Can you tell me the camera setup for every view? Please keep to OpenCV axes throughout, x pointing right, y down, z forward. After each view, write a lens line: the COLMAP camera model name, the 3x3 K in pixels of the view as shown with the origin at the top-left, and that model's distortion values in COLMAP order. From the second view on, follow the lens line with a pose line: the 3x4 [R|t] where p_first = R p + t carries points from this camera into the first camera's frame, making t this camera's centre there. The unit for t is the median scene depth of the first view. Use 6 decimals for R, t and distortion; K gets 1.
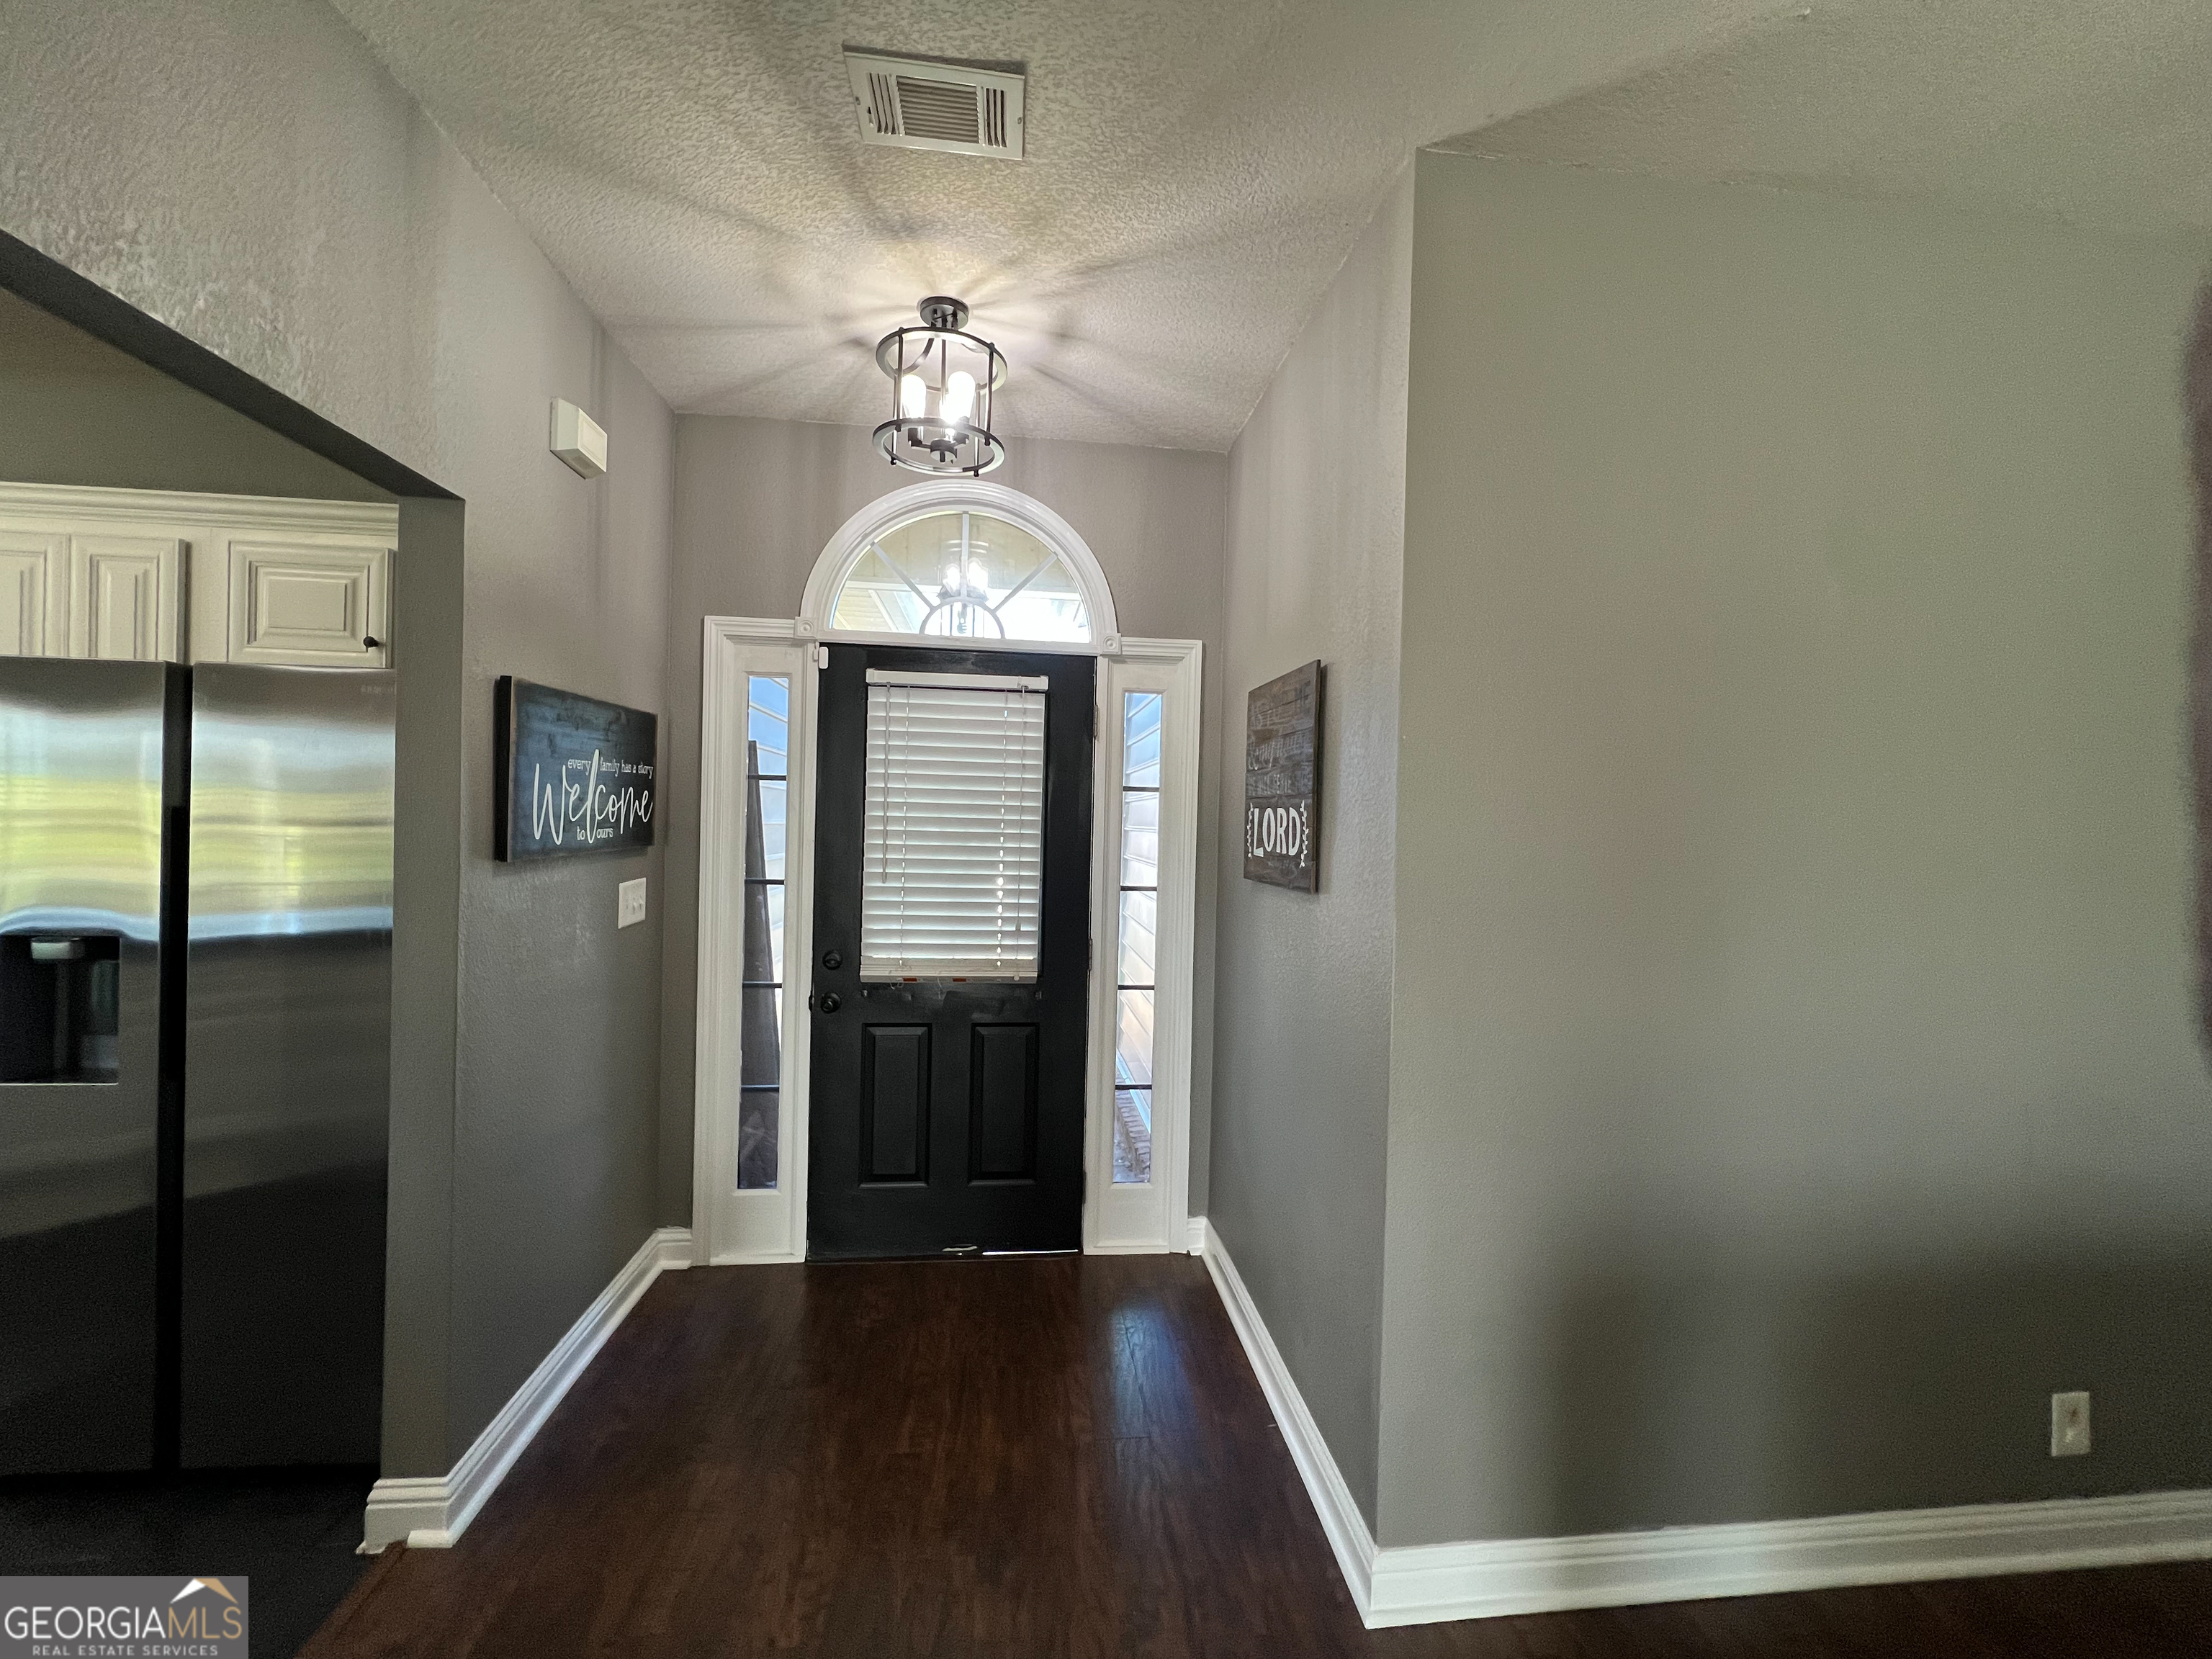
lens RADIAL K [[897.6, 0, 1110.3], [0, 897.6, 827.5], [0, 0, 1]] dist [-0.001675, -0.000135]
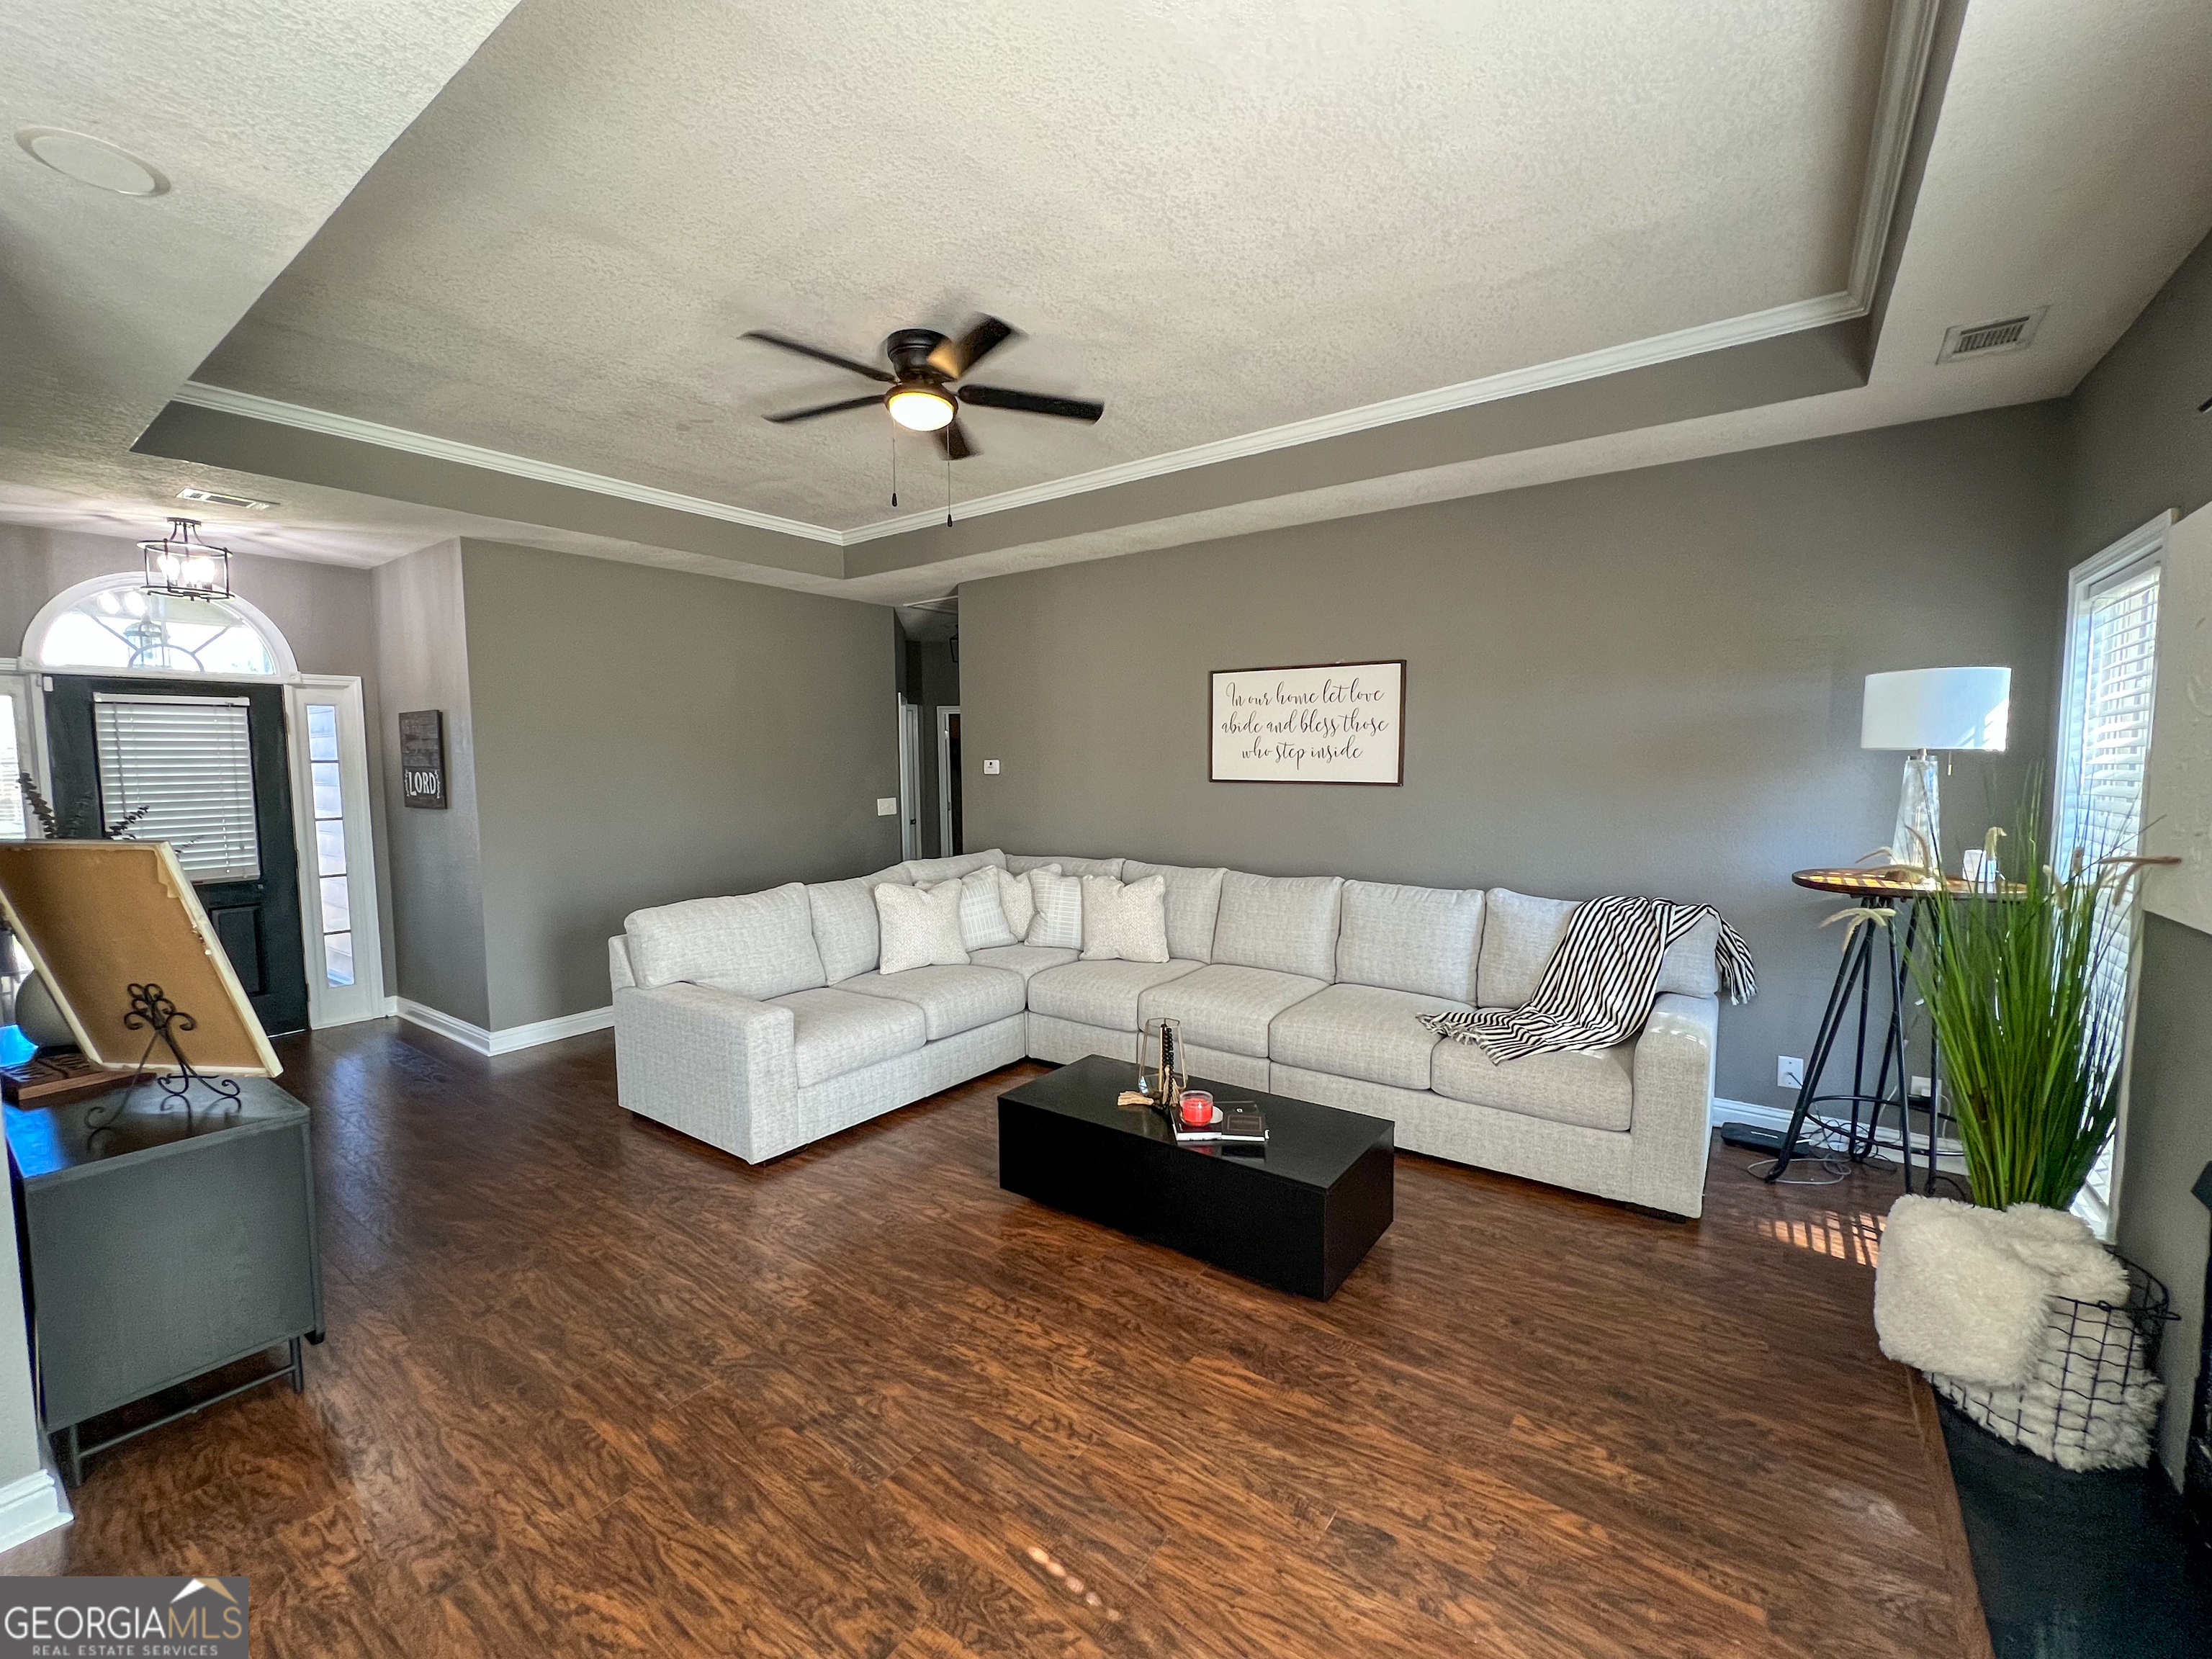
lens RADIAL K [[897.6, 0, 1091.3], [0, 897.6, 823.1], [0, 0, 1]] dist [-0.001675, -0.000135]
pose [[0.678010, -0.086772, 0.729913, -0.245620], [0.033964, 0.995645, 0.086814, -0.026267], [-0.734268, -0.034070, 0.678004, -1.317531]]
